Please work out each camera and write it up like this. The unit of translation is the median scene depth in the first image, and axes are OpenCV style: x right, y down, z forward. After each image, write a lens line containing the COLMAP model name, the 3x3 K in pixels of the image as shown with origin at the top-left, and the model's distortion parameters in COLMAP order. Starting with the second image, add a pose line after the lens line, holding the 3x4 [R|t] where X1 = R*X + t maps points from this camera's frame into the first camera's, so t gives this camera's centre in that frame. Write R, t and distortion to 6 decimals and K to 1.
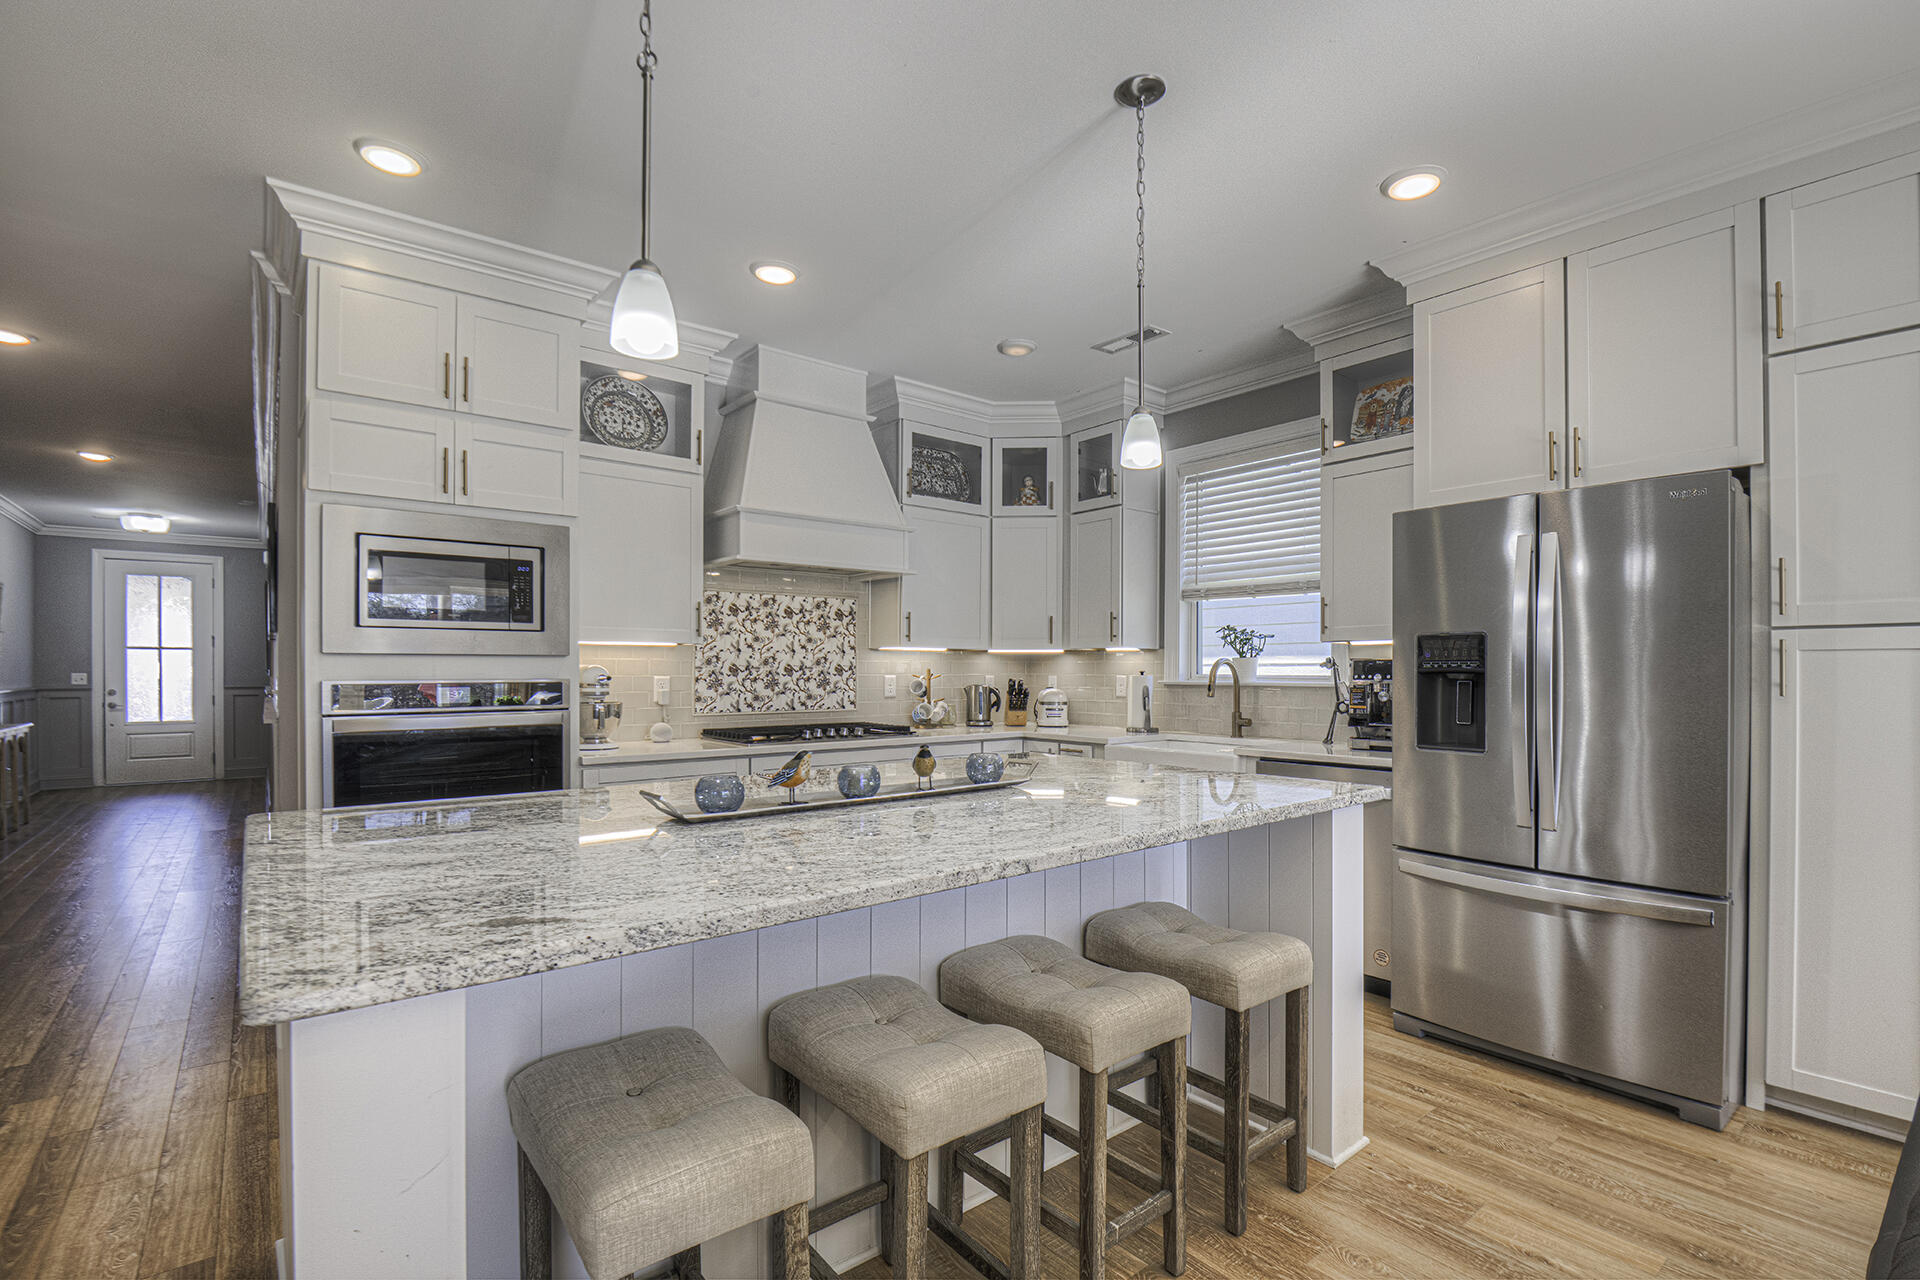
lens RADIAL K [[879.9, 0, 987.2], [0, 879.9, 672.6], [0, 0, 1]] dist [-0.001312, -0.014688]
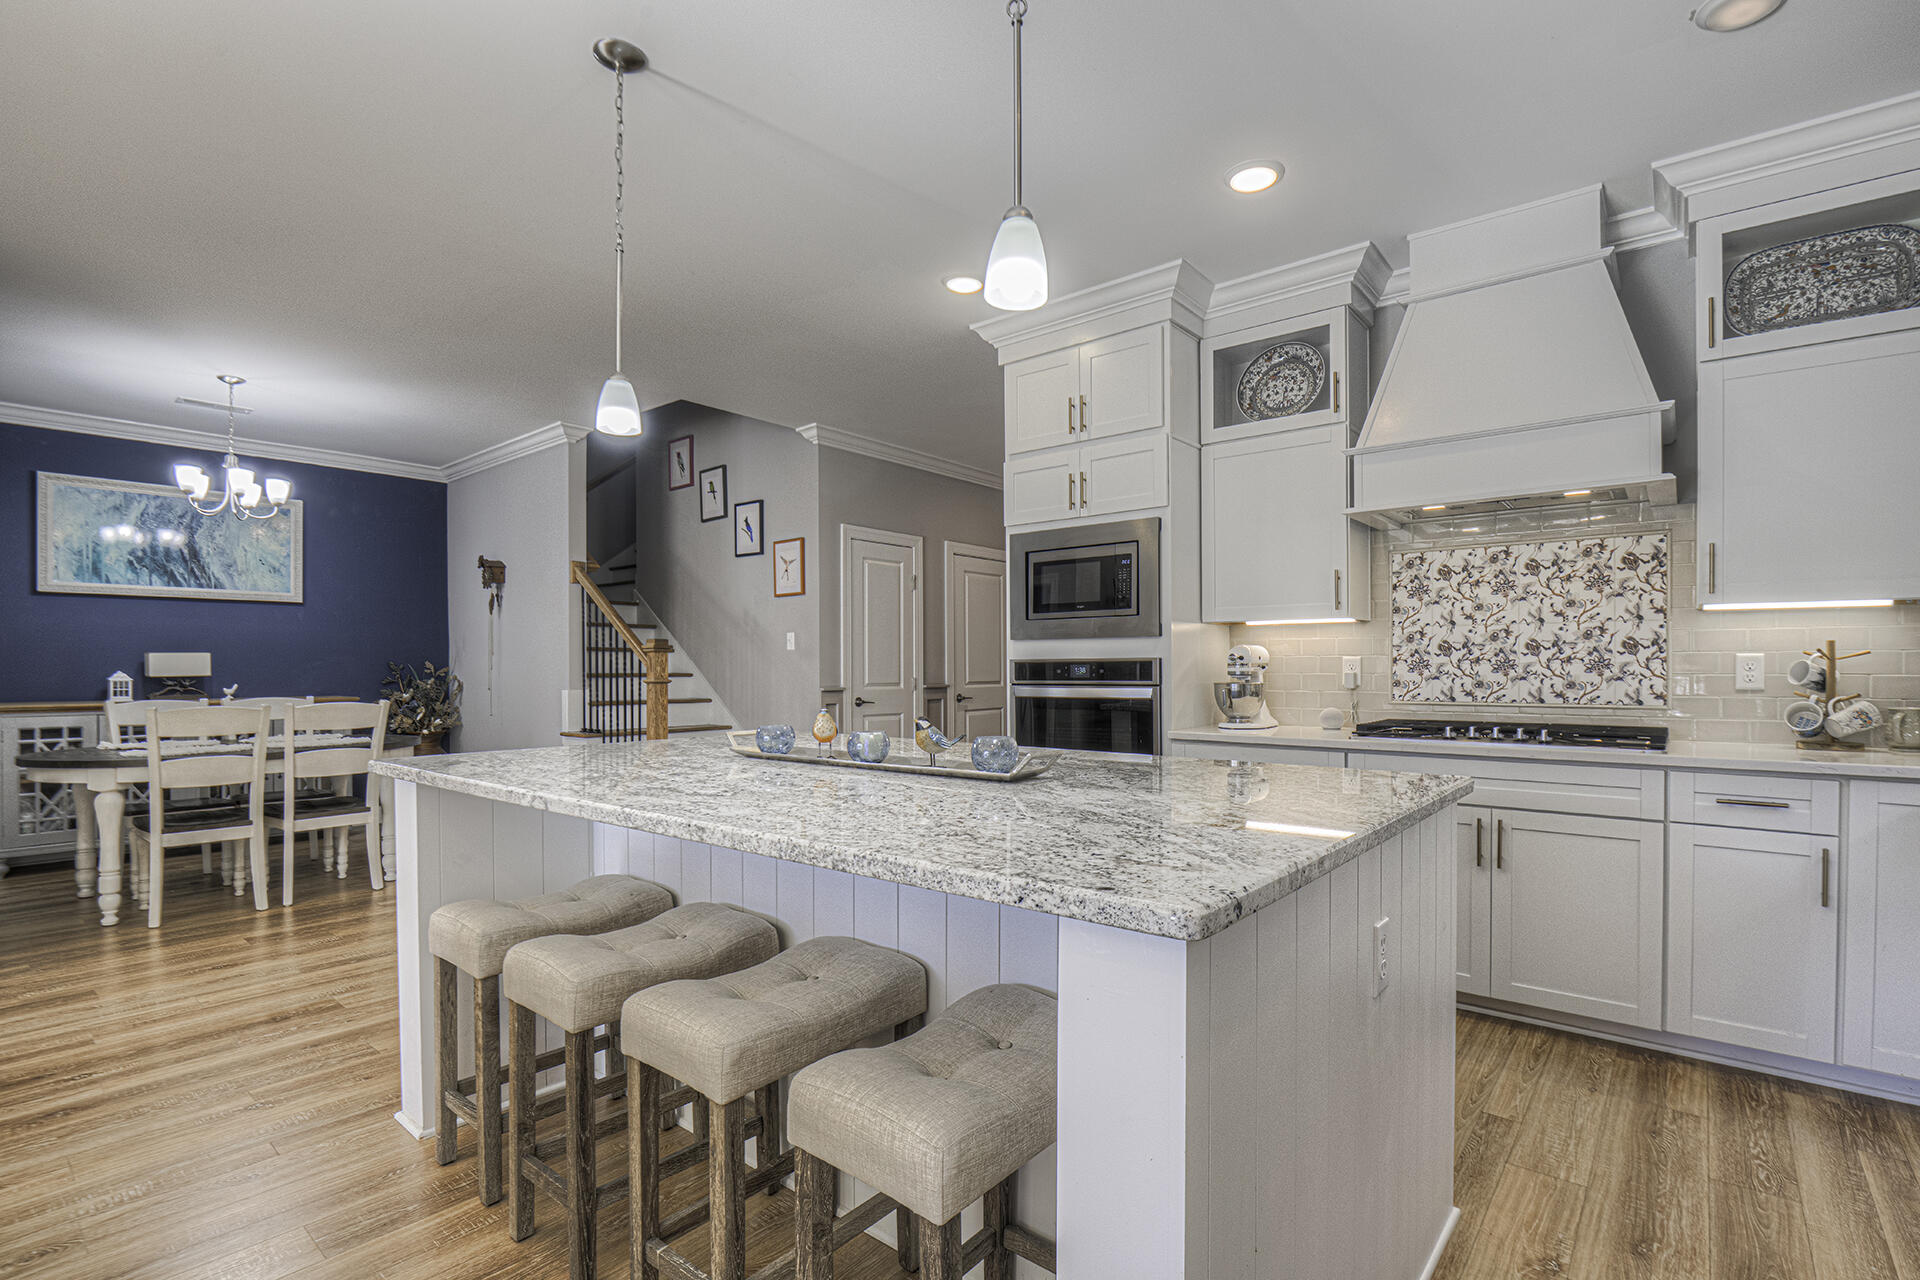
lens RADIAL K [[879.9, 0, 987.2], [0, 879.9, 672.6], [0, 0, 1]] dist [-0.001312, -0.014688]
pose [[0.195964, 0.004112, -0.980602, 0.452842], [-0.000671, 0.999992, 0.004060, 0.017788], [0.980611, -0.000138, 0.195966, 0.484634]]
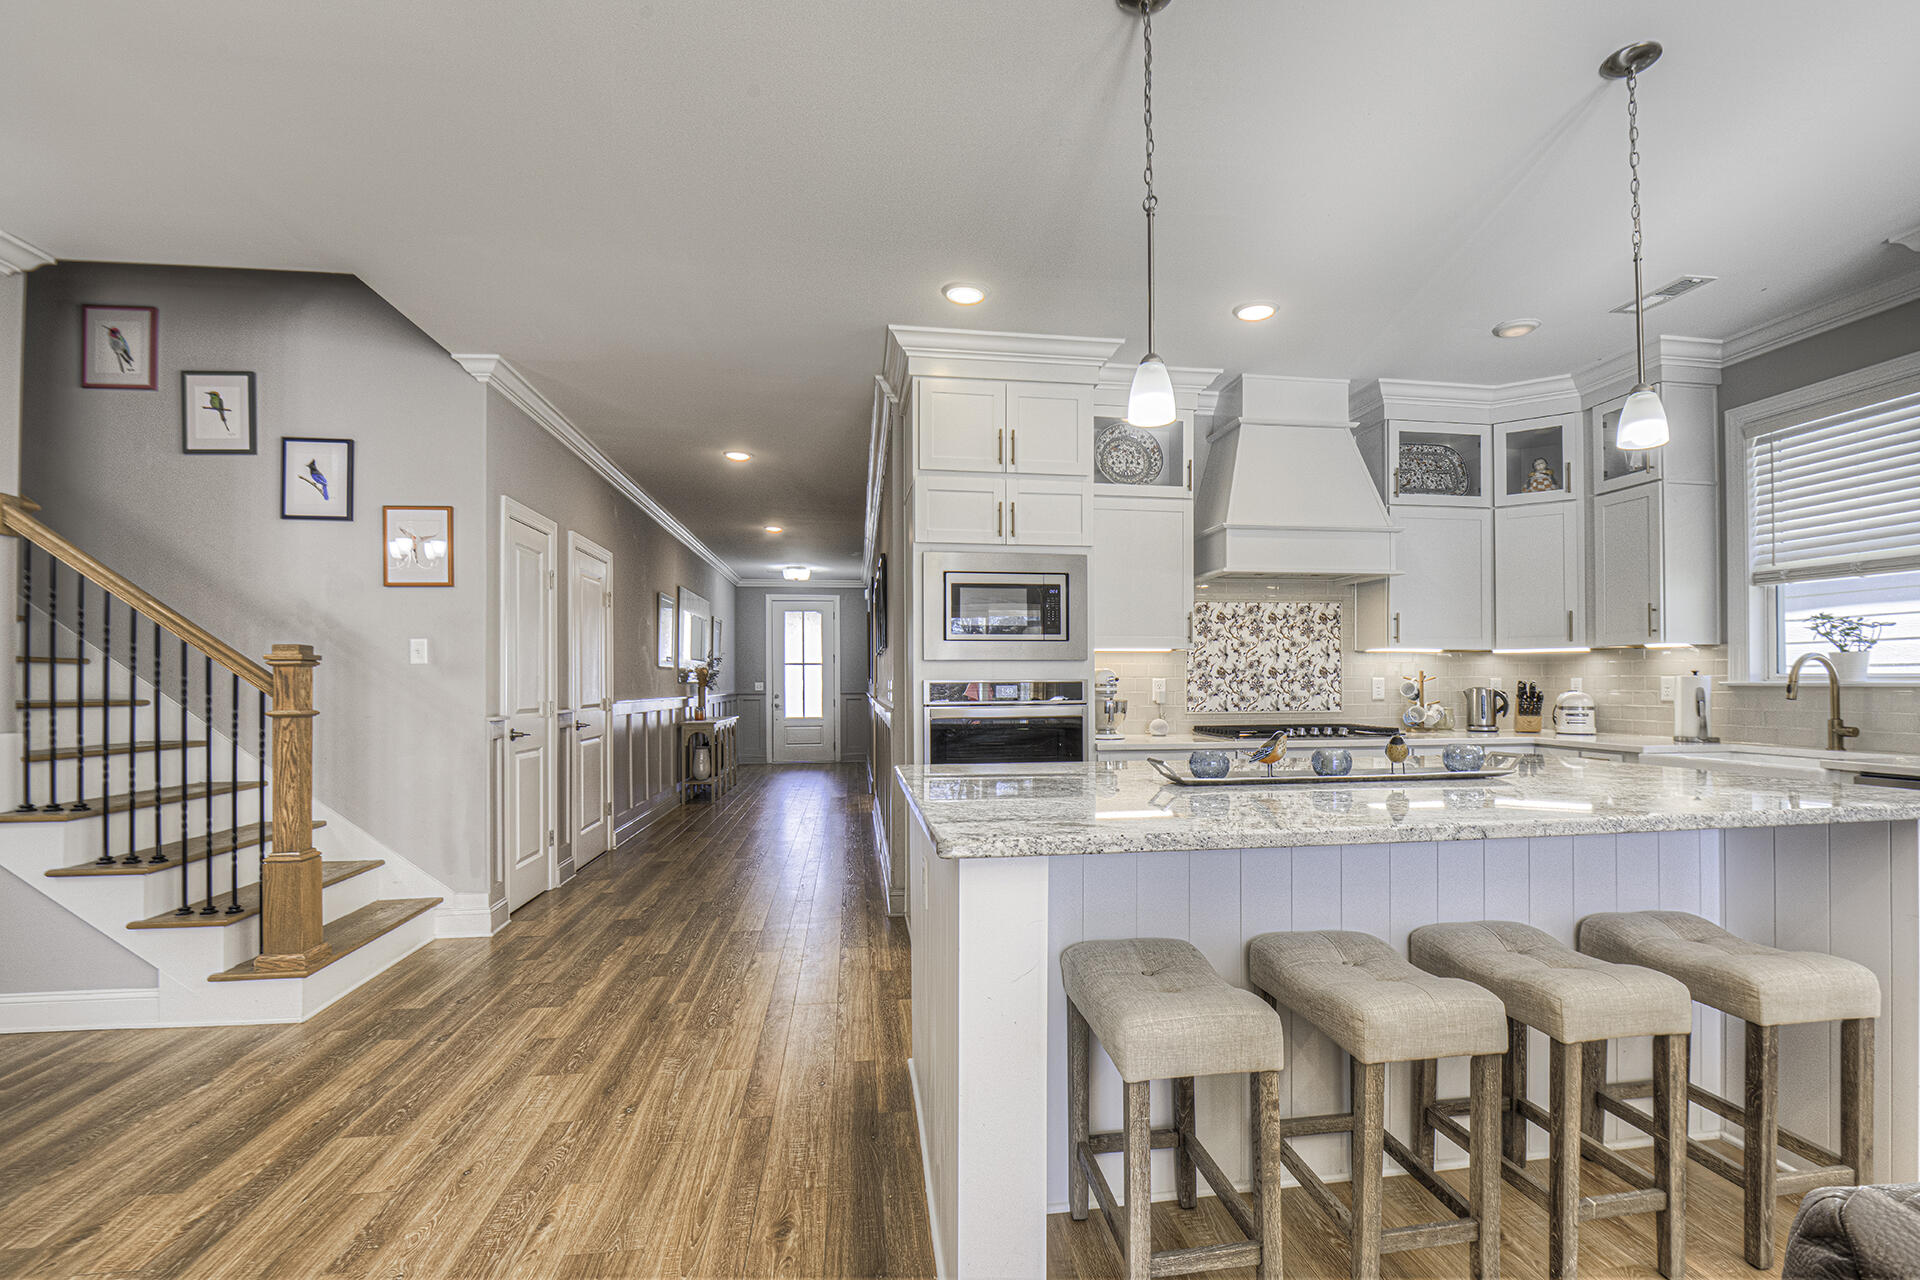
lens RADIAL K [[879.9, 0, 987.2], [0, 879.9, 672.6], [0, 0, 1]] dist [-0.001312, -0.014688]
pose [[0.856494, -0.009566, -0.516069, 0.030045], [0.003045, 0.999904, -0.013482, 0.011705], [0.516149, 0.009976, 0.856441, -0.097951]]
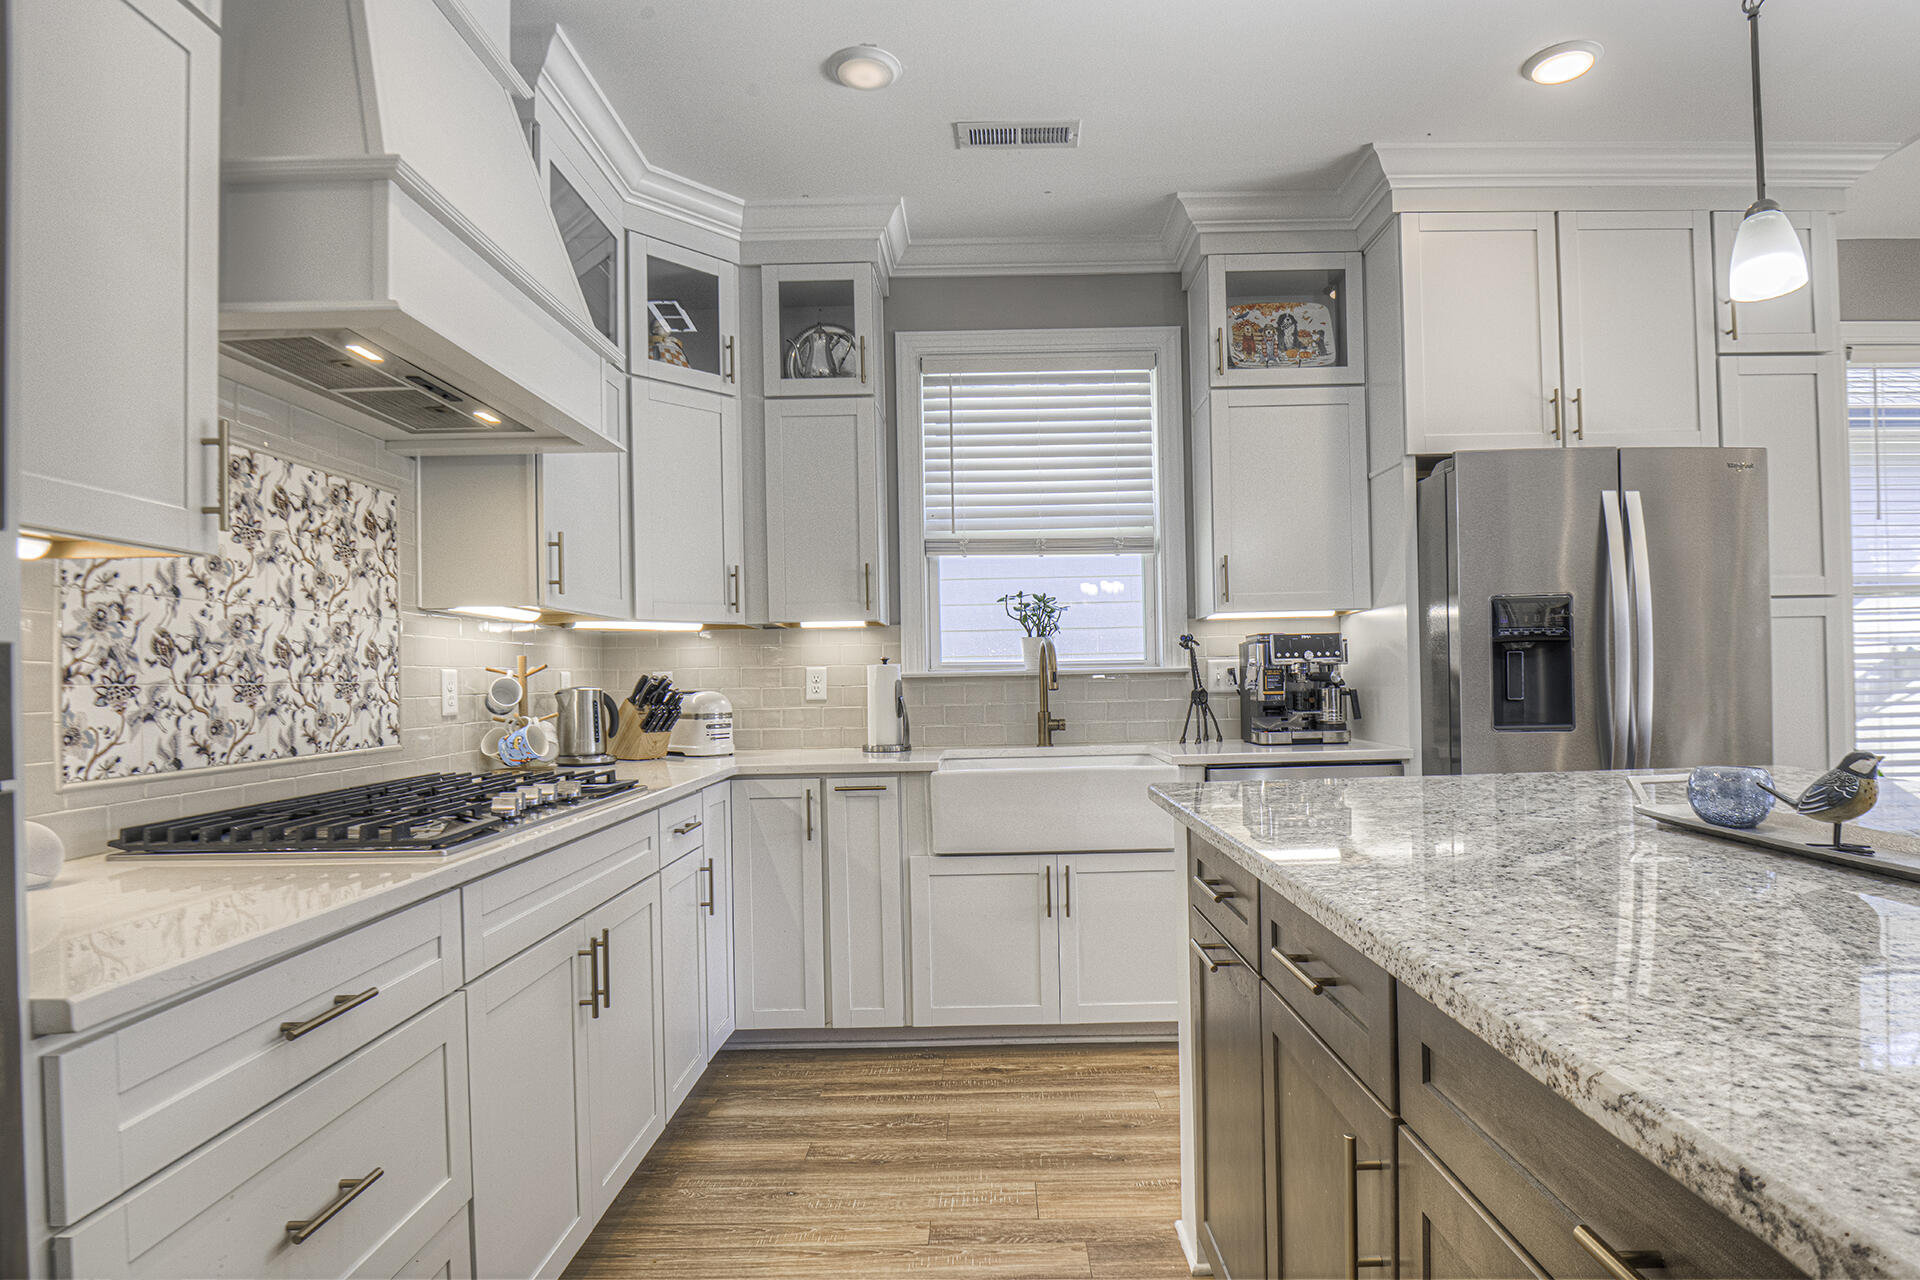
lens RADIAL K [[1018.2, 0, 991.8], [0, 1018.2, 670.7], [0, 0, 1]] dist [0.001515, -0.013901]
pose [[0.636421, -0.009696, 0.771281, -0.428254], [0.022555, 0.999727, -0.006042, 0.017122], [-0.771012, 0.021242, 0.636467, 0.551616]]
